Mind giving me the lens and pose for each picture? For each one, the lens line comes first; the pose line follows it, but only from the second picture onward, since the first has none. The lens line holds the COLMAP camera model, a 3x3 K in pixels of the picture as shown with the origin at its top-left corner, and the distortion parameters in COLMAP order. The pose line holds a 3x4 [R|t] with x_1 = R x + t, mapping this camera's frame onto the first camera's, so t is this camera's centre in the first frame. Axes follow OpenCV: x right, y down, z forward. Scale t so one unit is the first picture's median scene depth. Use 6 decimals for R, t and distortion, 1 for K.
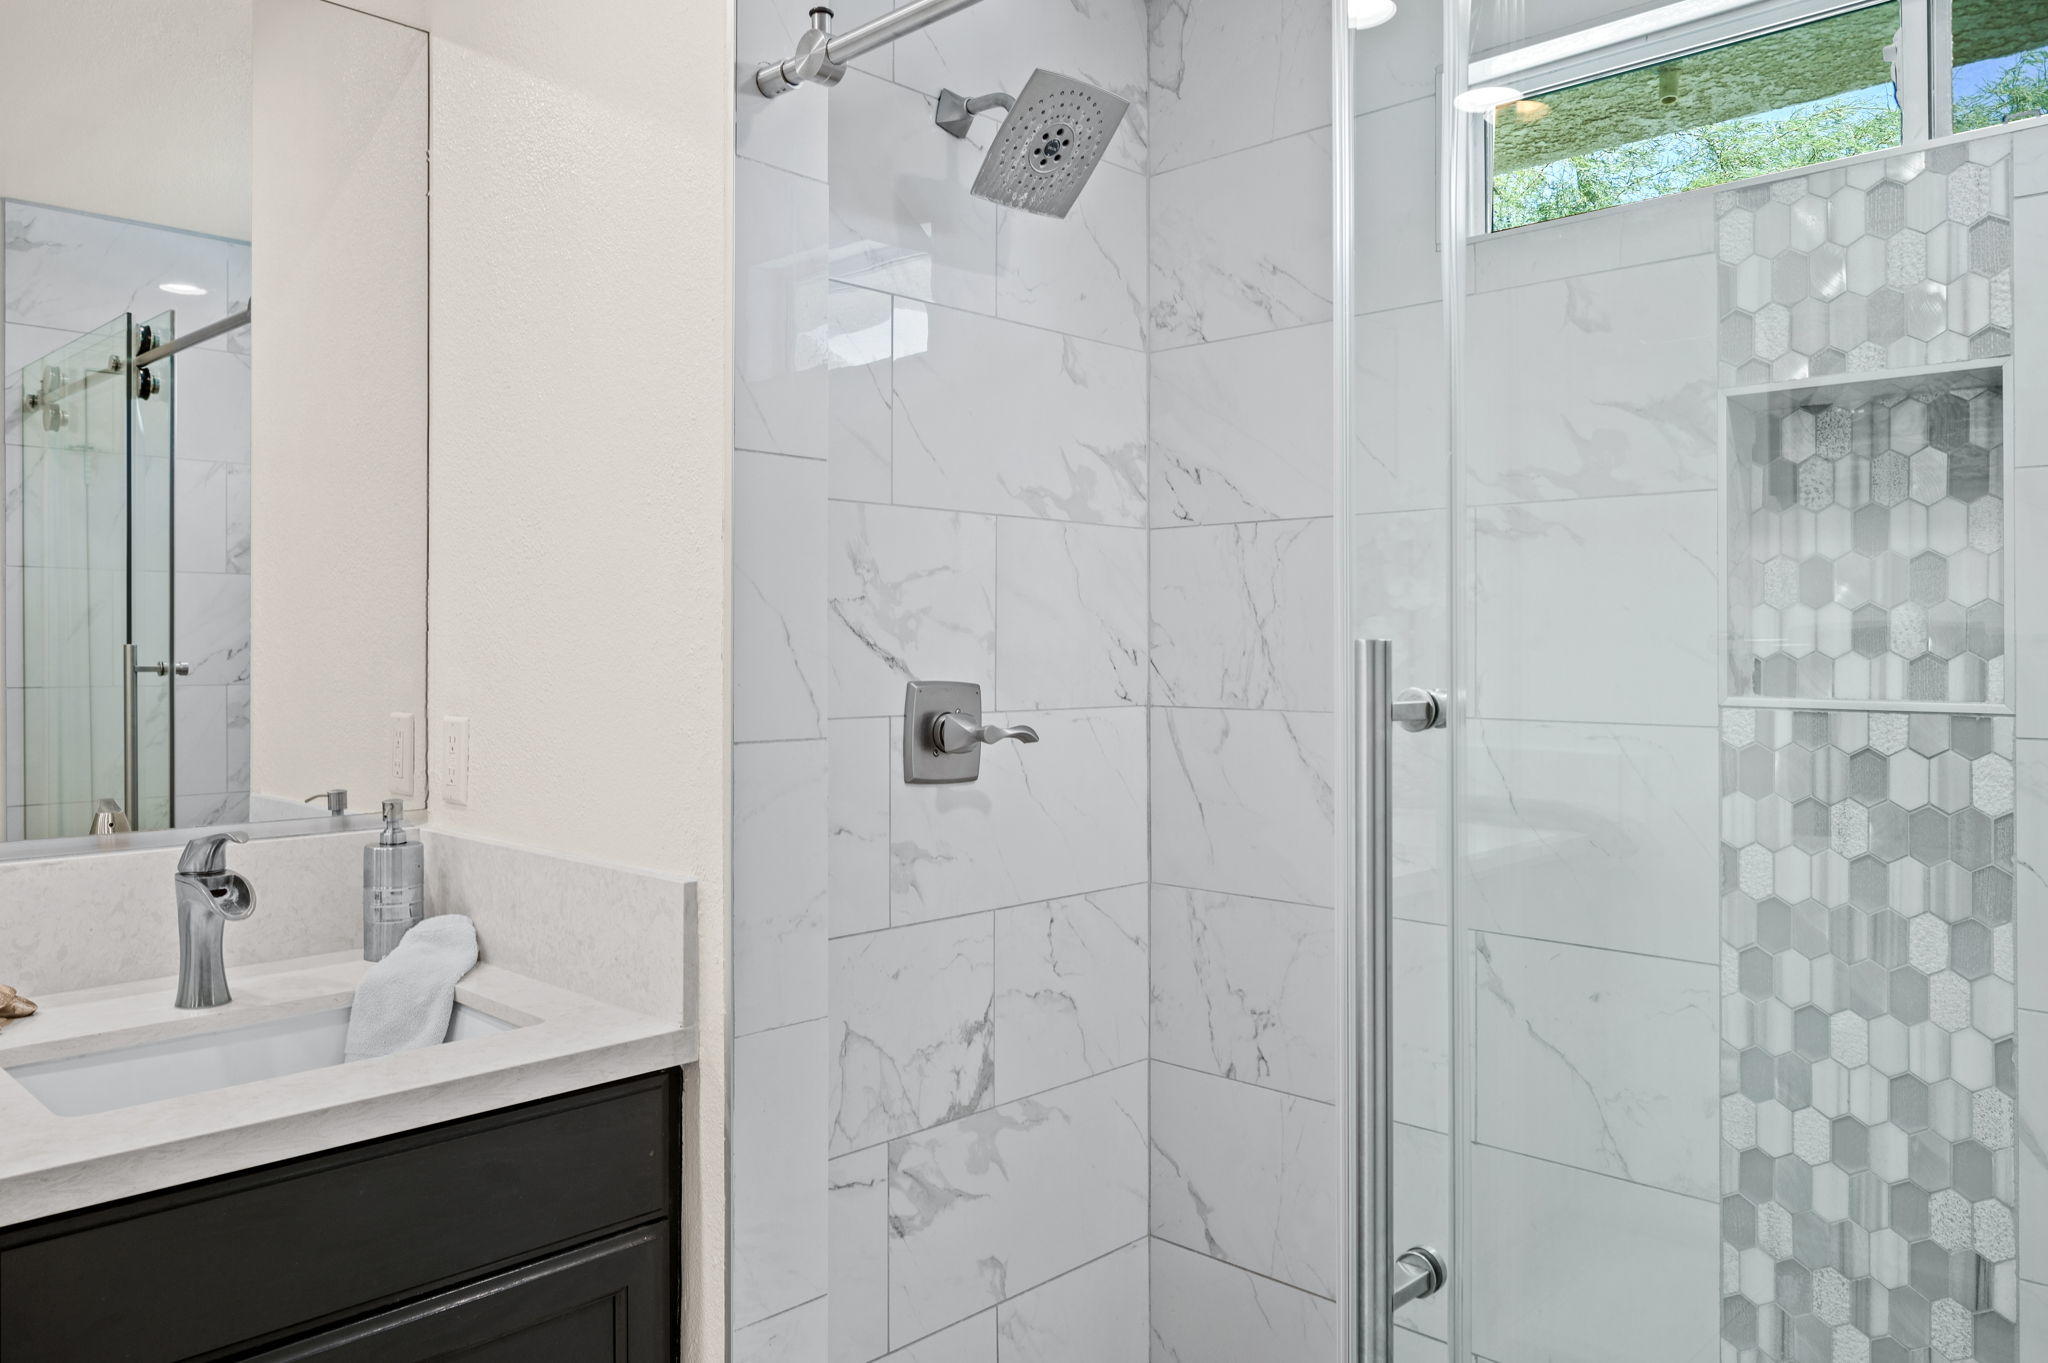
lens RADIAL K [[1483.9, 0, 1022.6], [0, 1483.9, 638.8], [0, 0, 1]] dist [-0.000761, -0.002828]
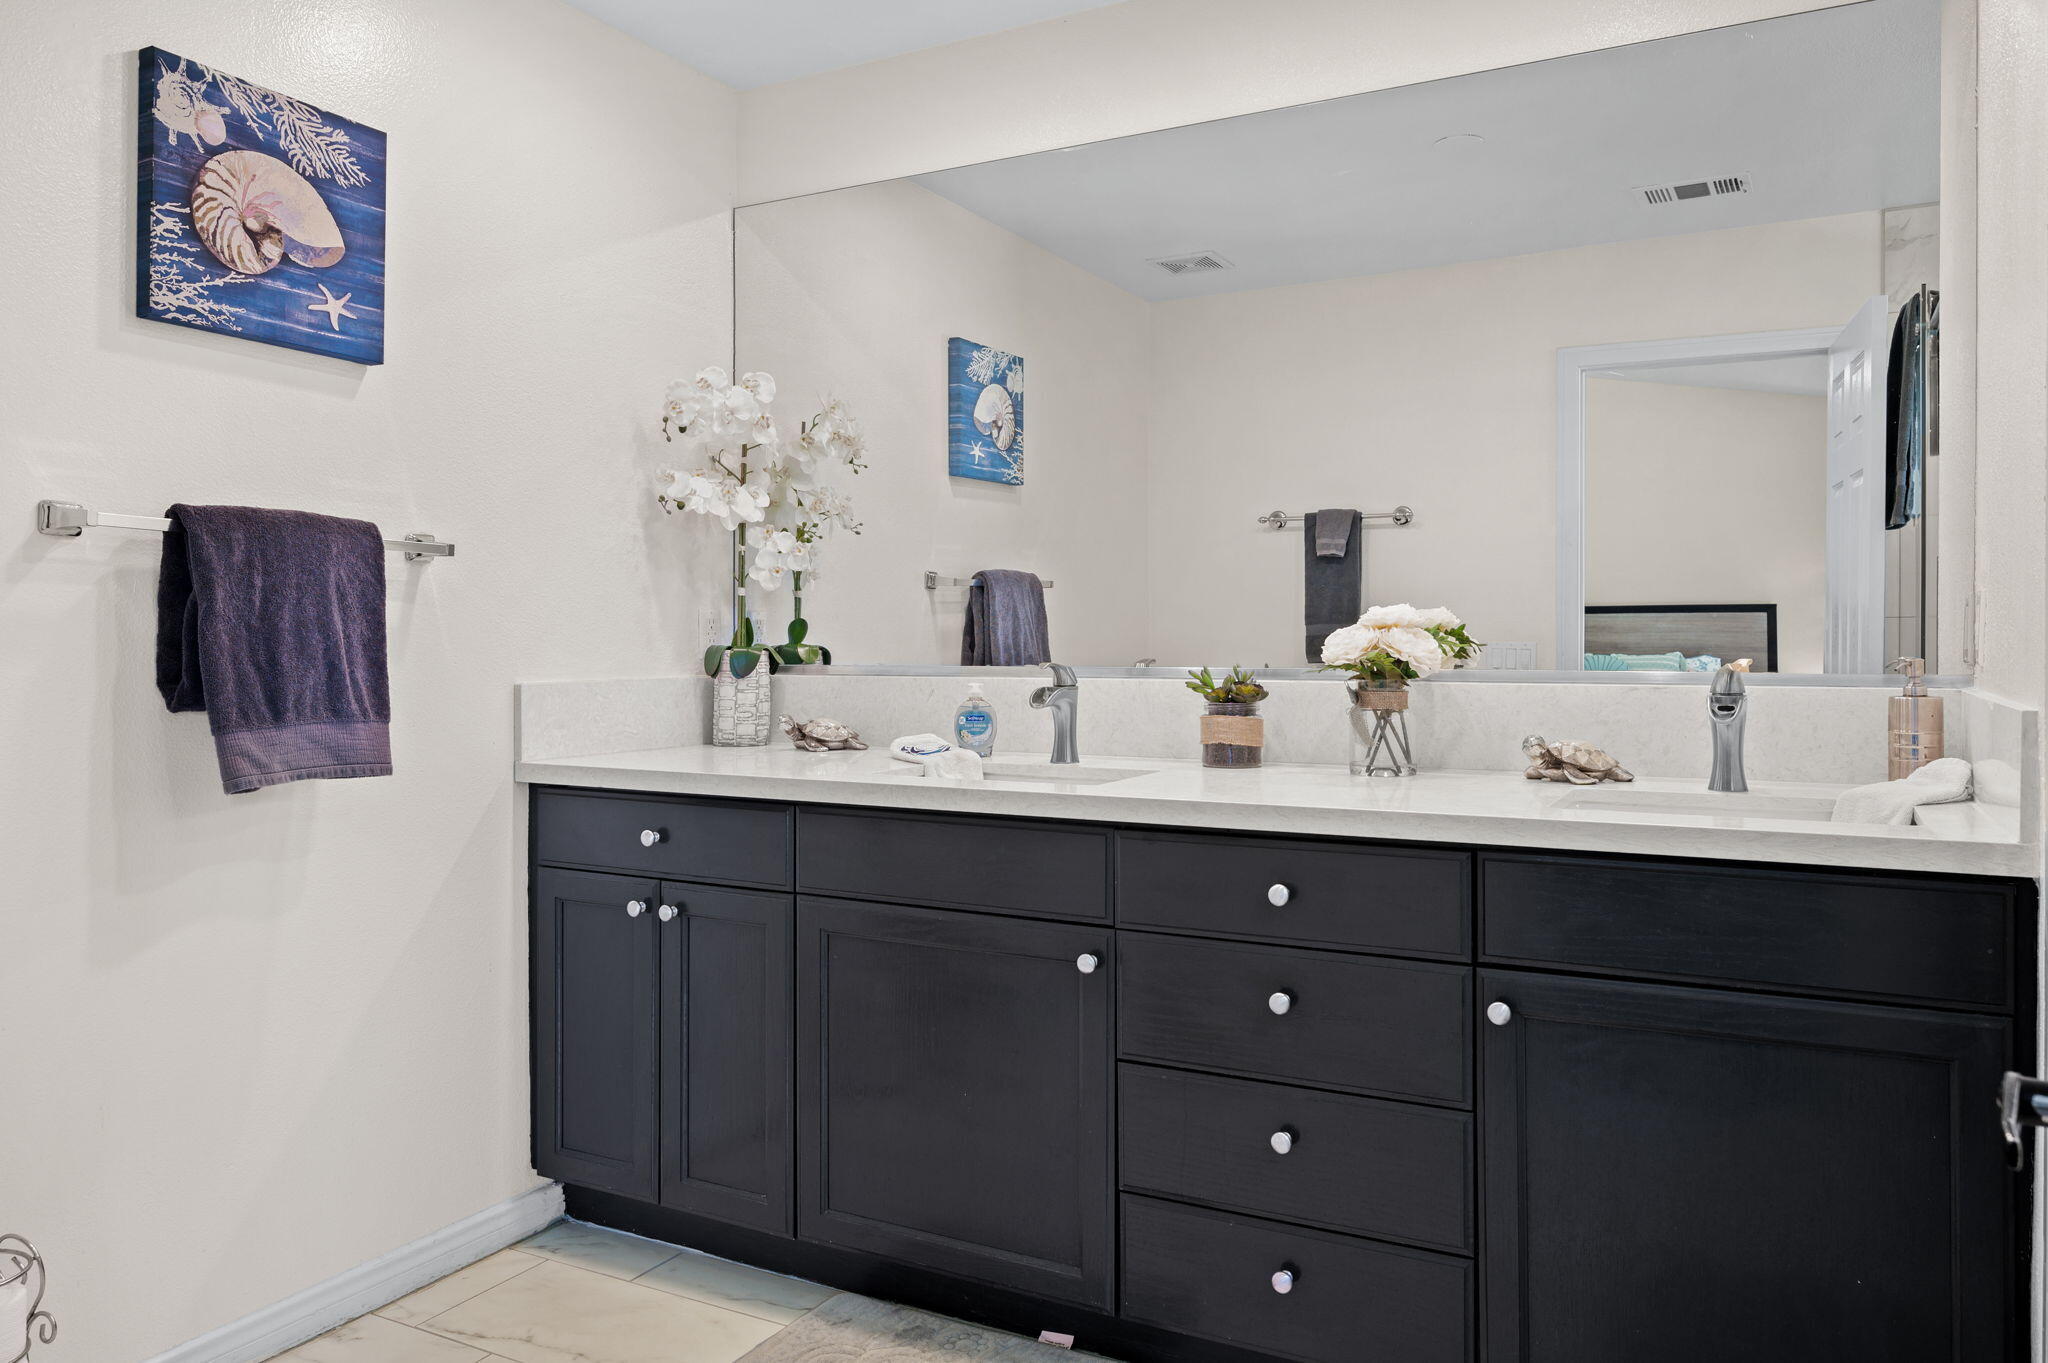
lens RADIAL K [[1483.9, 0, 1022.6], [0, 1483.9, 638.8], [0, 0, 1]] dist [-0.000761, -0.002828]
pose [[0.282152, -0.002270, -0.959367, 0.511018], [0.004609, 0.999989, -0.001011, 0.091283], [0.959359, -0.004137, 0.282160, -0.012976]]
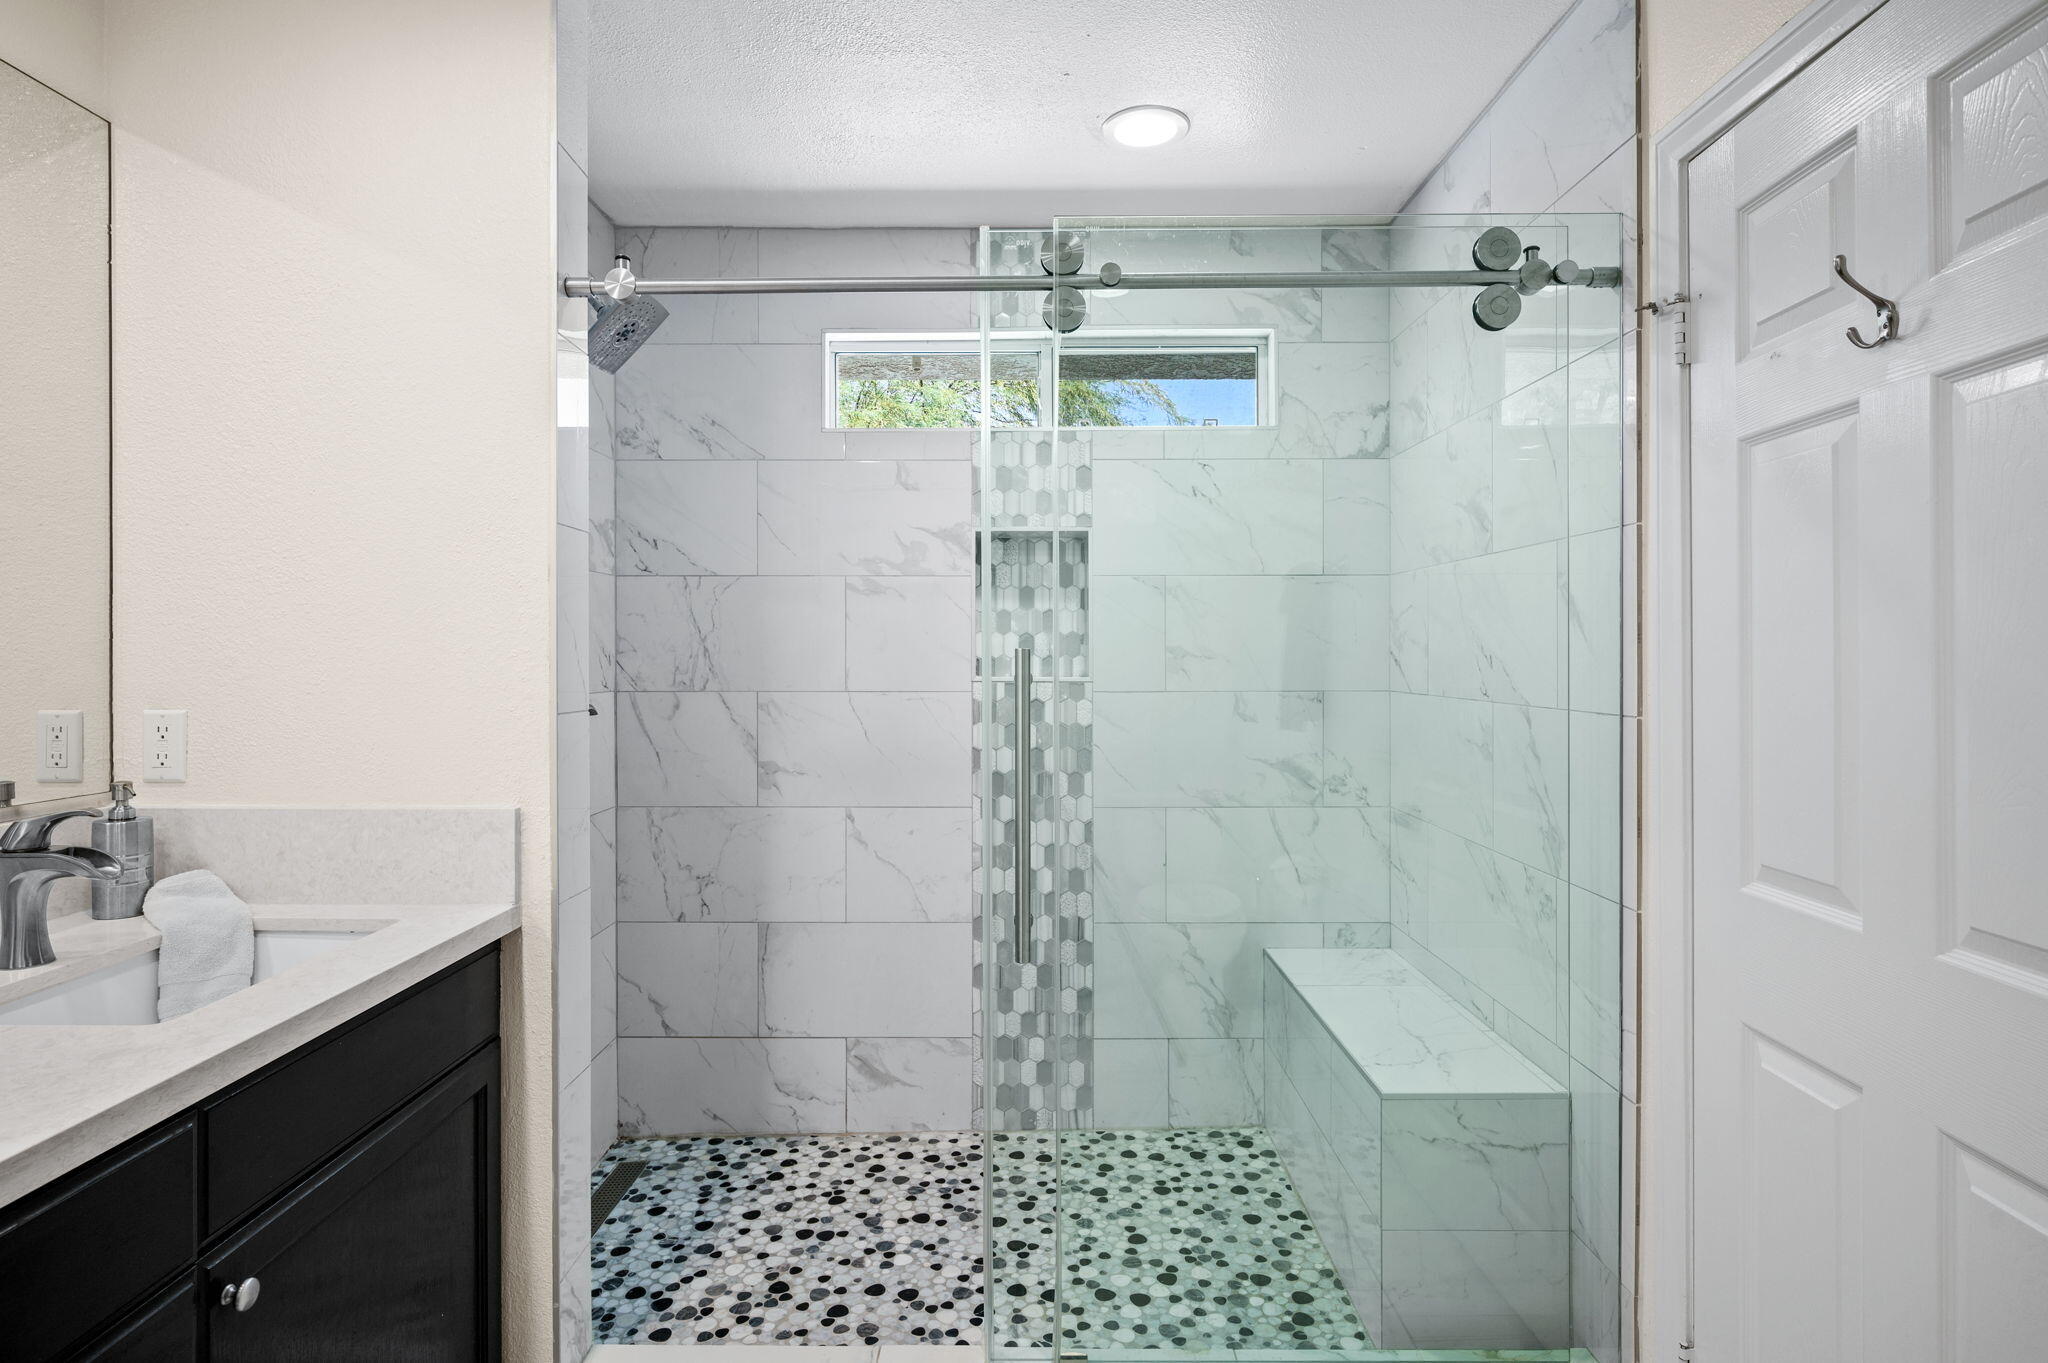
lens RADIAL K [[1096.4, 0, 1023.1], [0, 1096.4, 658.0], [0, 0, 1]] dist [0.000712, 0.000408]
pose [[0.708136, -0.002879, 0.706071, -0.556364], [-0.003025, 0.999970, 0.007110, 0.001894], [-0.706070, -0.007170, 0.708106, -0.127553]]
